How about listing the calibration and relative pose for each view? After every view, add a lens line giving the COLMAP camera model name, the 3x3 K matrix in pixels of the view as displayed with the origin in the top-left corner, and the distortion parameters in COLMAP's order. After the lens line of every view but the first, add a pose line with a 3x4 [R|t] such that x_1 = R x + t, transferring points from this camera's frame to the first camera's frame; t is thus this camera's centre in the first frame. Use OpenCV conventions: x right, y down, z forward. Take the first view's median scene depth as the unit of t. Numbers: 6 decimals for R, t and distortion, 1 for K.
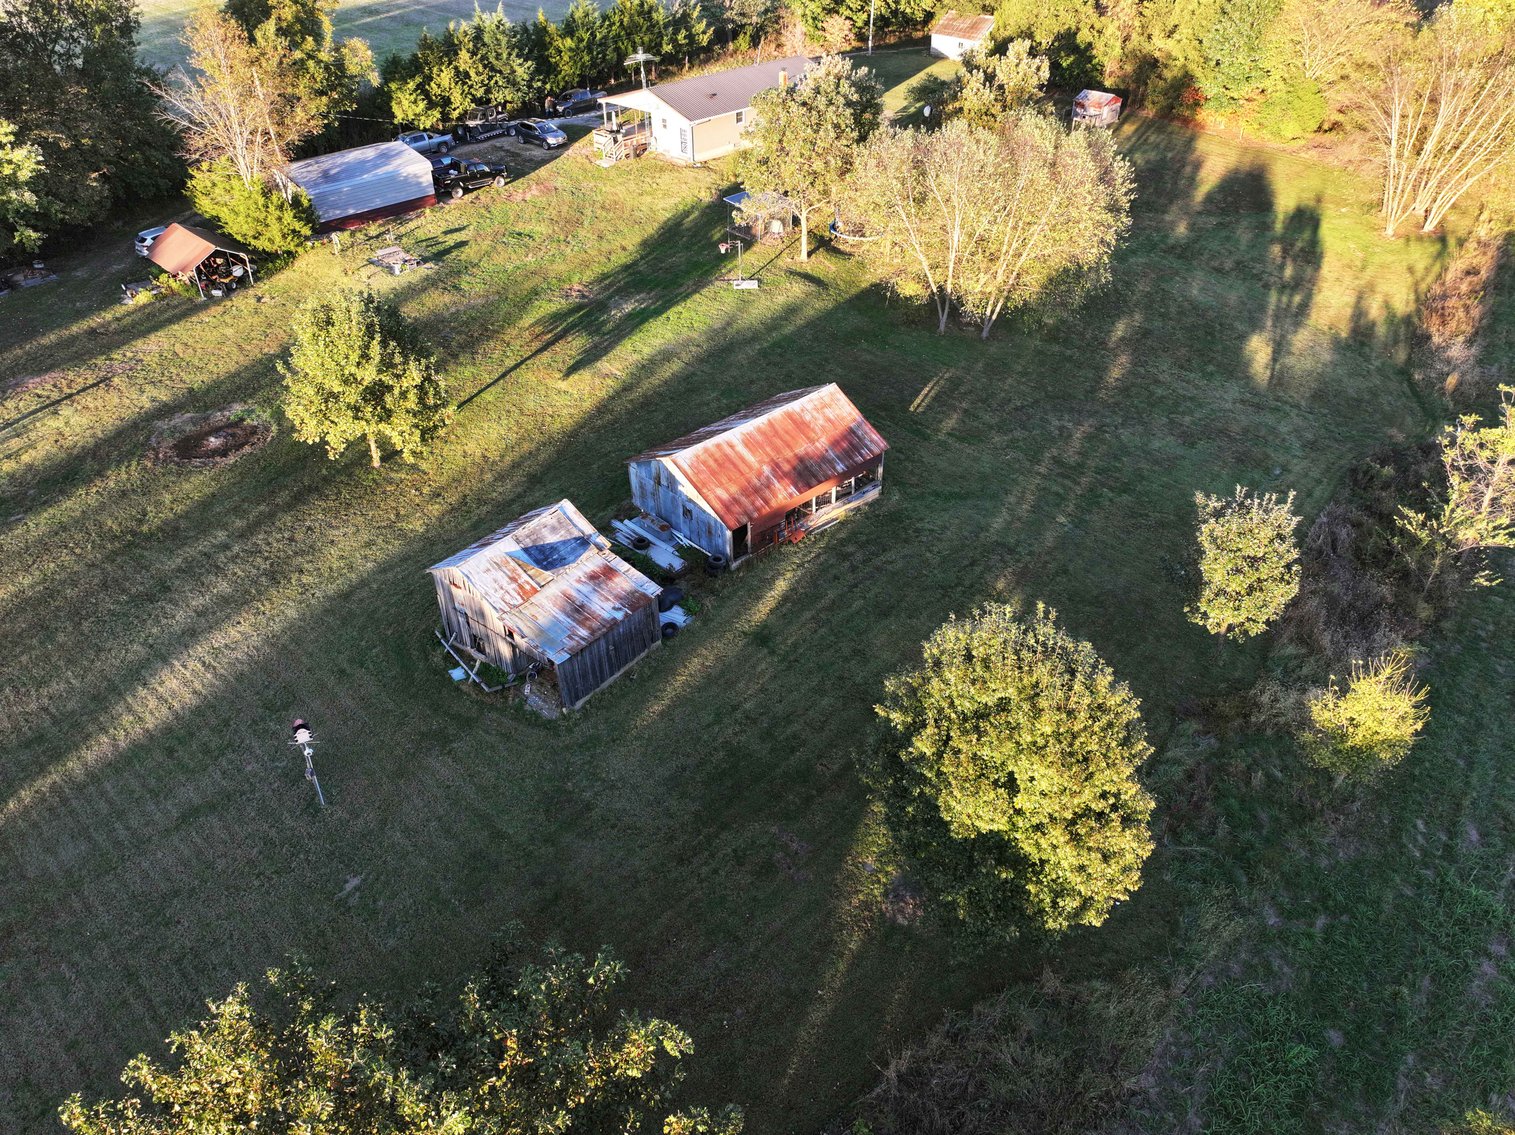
lens RADIAL K [[1063.6, 0, 763.9], [0, 1063.6, 560.2], [0, 0, 1]] dist [-0.007226, 0.027067]
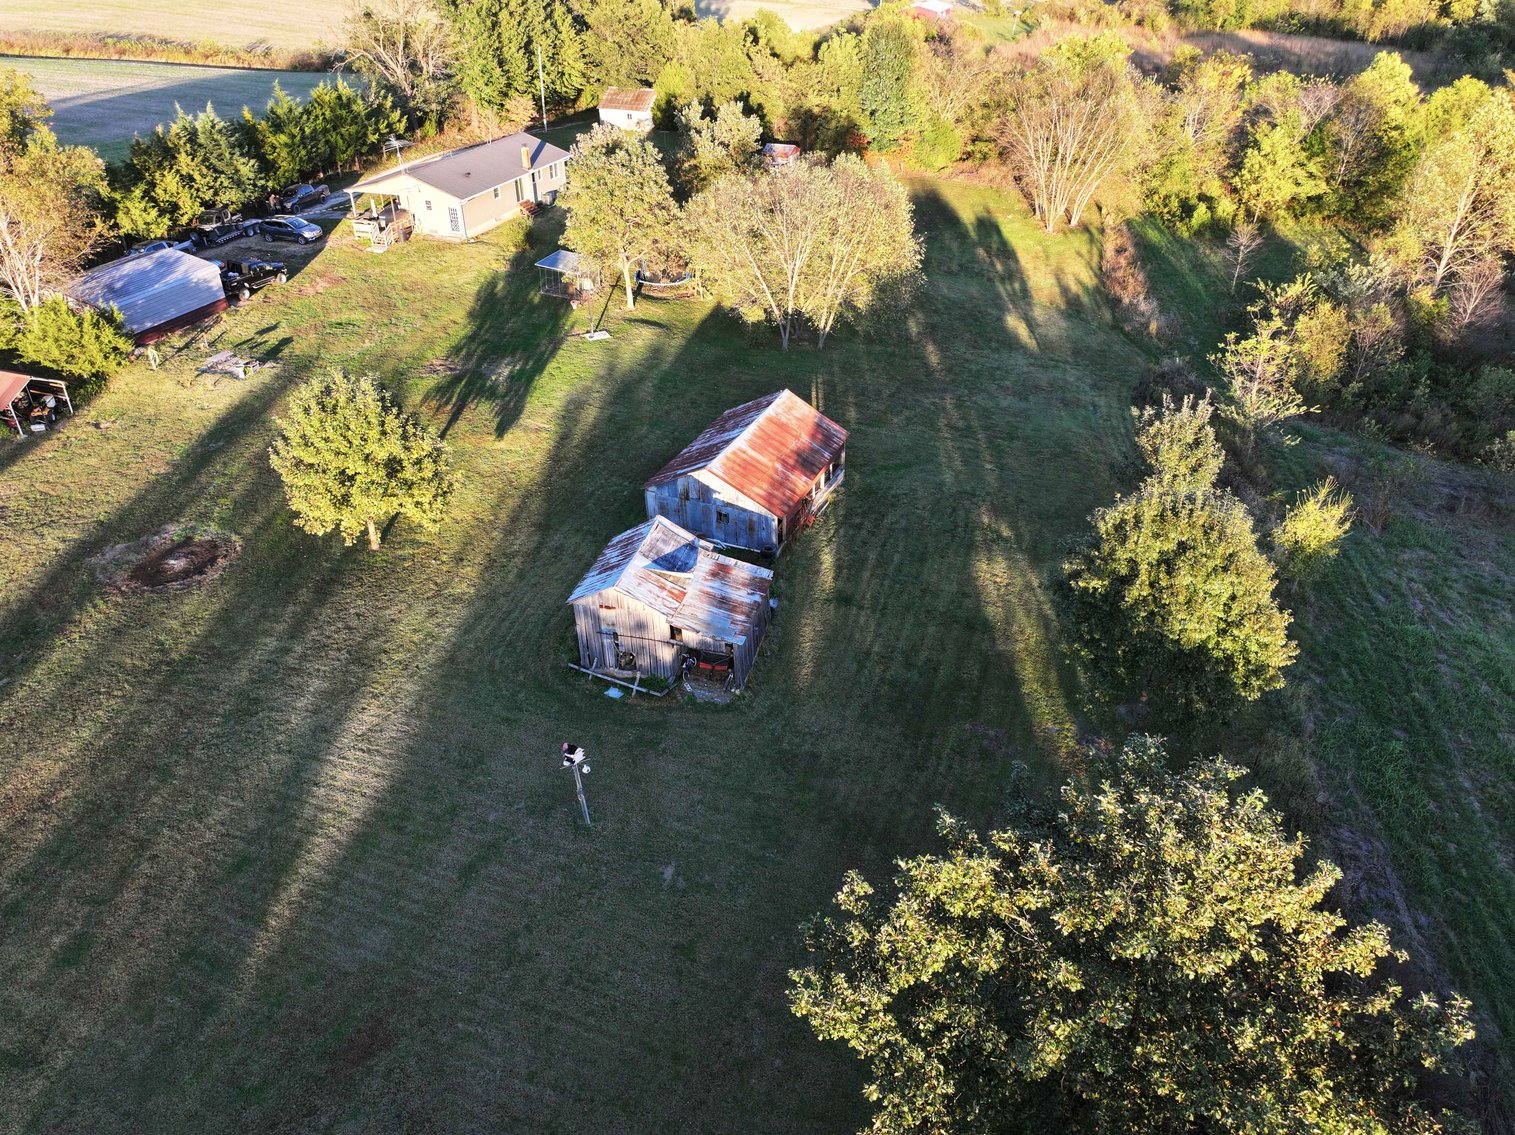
lens RADIAL K [[1063.6, 0, 763.2], [0, 1063.6, 560.2], [0, 0, 1]] dist [-0.007226, 0.027067]
pose [[0.912157, -0.217505, 0.347363, -0.297124], [0.239947, 0.970528, -0.022384, 0.023096], [-0.332257, 0.103767, 0.937464, -0.030137]]
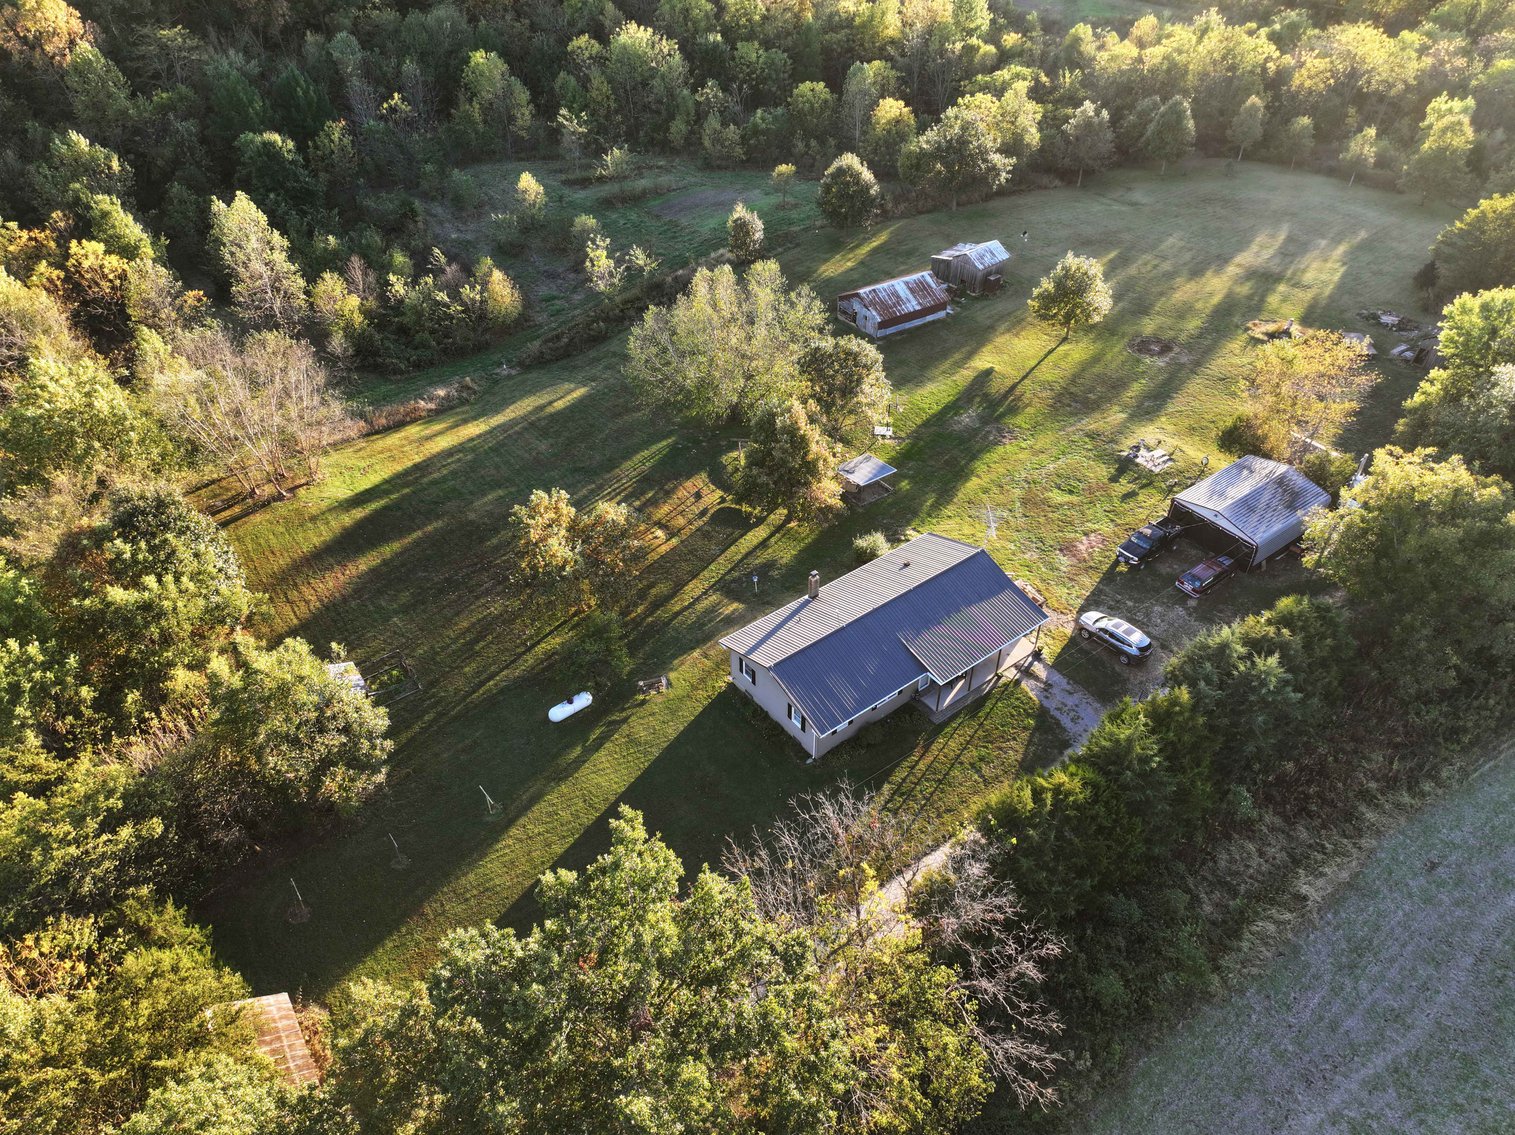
lens RADIAL K [[1063.6, 0, 762.8], [0, 1063.6, 566.9], [0, 0, 1]] dist [-0.007226, 0.027067]
pose [[-0.986820, -0.100456, 0.126863, -0.057165], [0.098162, 0.251646, 0.962828, -1.641919], [-0.128647, 0.962592, -0.238469, 1.592821]]
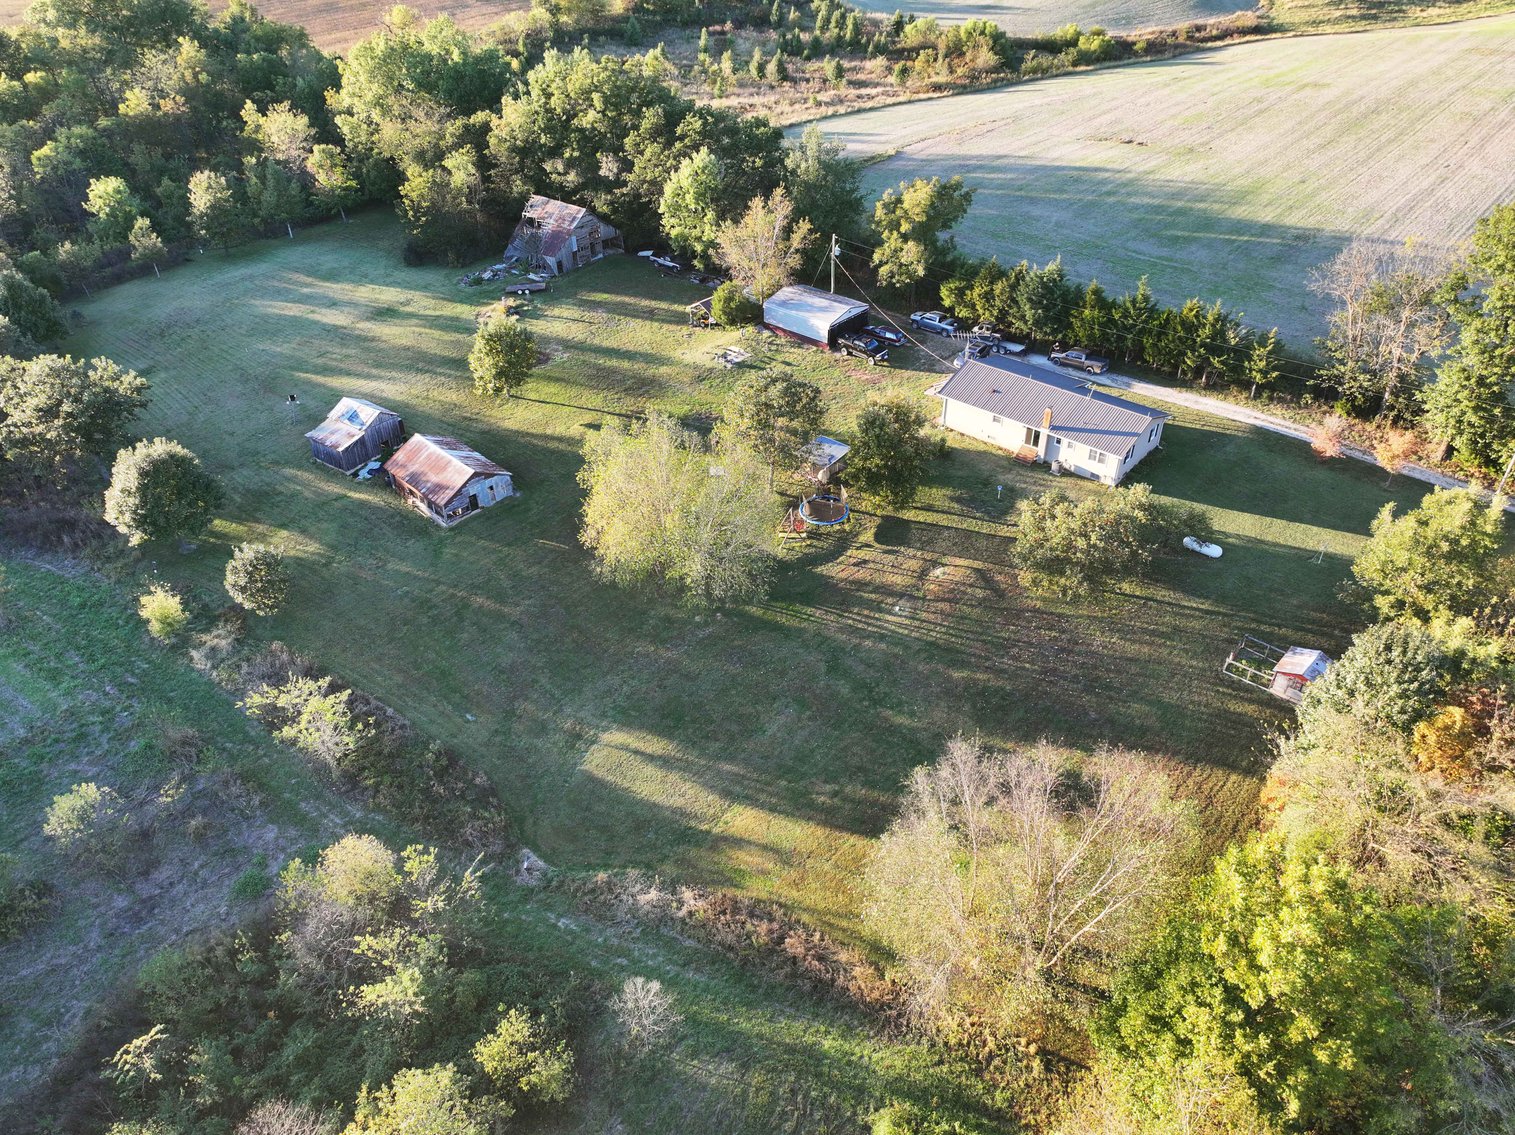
lens RADIAL K [[1063.6, 0, 761.4], [0, 1063.6, 573.3], [0, 0, 1]] dist [-0.007226, 0.027067]
pose [[0.039584, 0.591688, -0.805195, 1.267775], [-0.580428, 0.669548, 0.463475, -0.901658], [0.813349, 0.449011, 0.369936, 0.611137]]
